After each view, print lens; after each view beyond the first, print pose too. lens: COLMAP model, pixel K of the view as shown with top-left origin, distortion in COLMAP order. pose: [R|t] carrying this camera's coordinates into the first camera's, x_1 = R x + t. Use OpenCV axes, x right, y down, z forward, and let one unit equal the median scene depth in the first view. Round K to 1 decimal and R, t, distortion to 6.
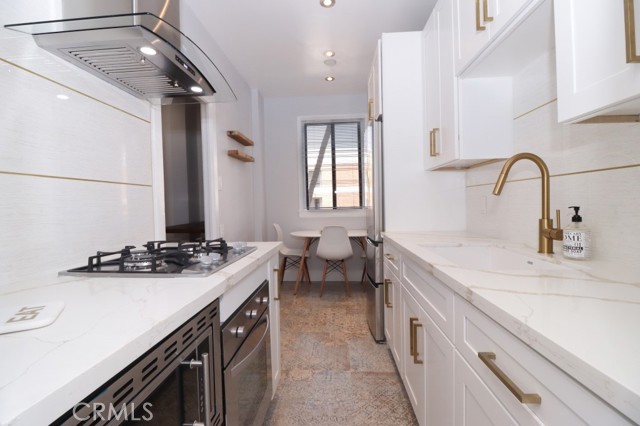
lens RADIAL K [[302.8, 0, 318.5], [0, 302.8, 207.9], [0, 0, 1]] dist [-0.009671, -0.002857]
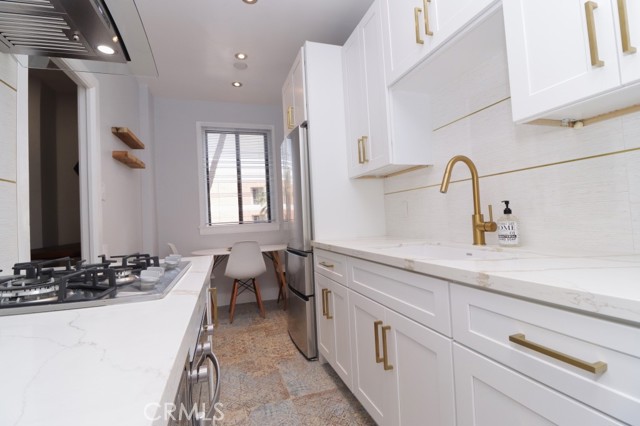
lens RADIAL K [[302.8, 0, 324.3], [0, 302.8, 207.0], [0, 0, 1]] dist [-0.009671, -0.002857]
pose [[0.924584, -0.009212, 0.380866, -0.136666], [0.034879, 0.997556, -0.060544, 0.037154], [-0.379378, 0.069263, 0.922646, 0.108351]]
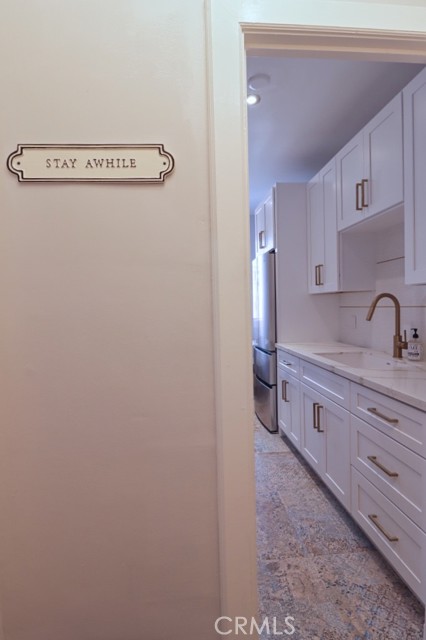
lens RADIAL K [[330.8, 0, 213.1], [0, 330.8, 320.4], [0, 0, 1]] dist [0.002527, -0.000620]
pose [[0.989262, -0.009771, 0.145824, -0.282719], [0.006584, 0.999729, 0.022317, -0.055076], [-0.146002, -0.021118, 0.989059, -0.356501]]
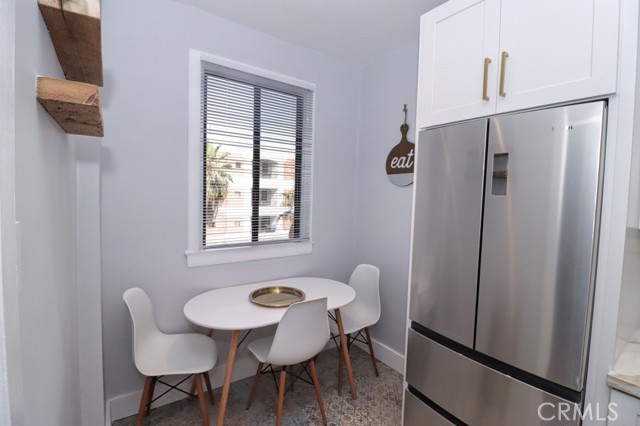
lens RADIAL K [[302.8, 0, 320.5], [0, 302.8, 209.8], [0, 0, 1]] dist [-0.009671, -0.002857]
pose [[0.786106, 0.015886, 0.617887, -0.419571], [-0.039262, 0.998934, 0.024269, -0.166792], [-0.616843, -0.043338, 0.785892, 1.100842]]
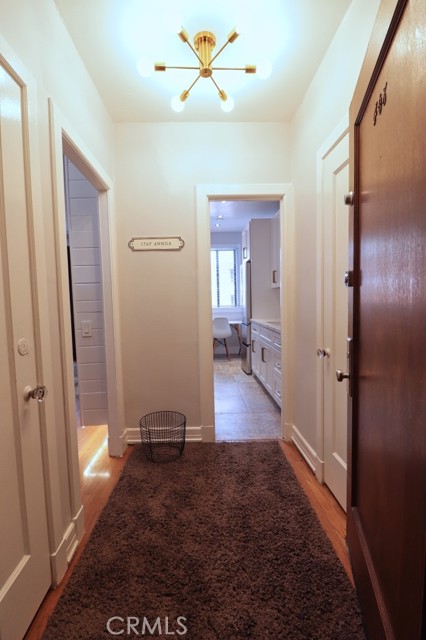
lens RADIAL K [[302.8, 0, 210.6], [0, 302.8, 318.7], [0, 0, 1]] dist [-0.009671, -0.002857]
pose [[0.995928, -0.006673, 0.089909, -0.272487], [0.002666, 0.999001, 0.044609, -0.012645], [-0.090116, -0.044188, 0.994950, -1.134435]]
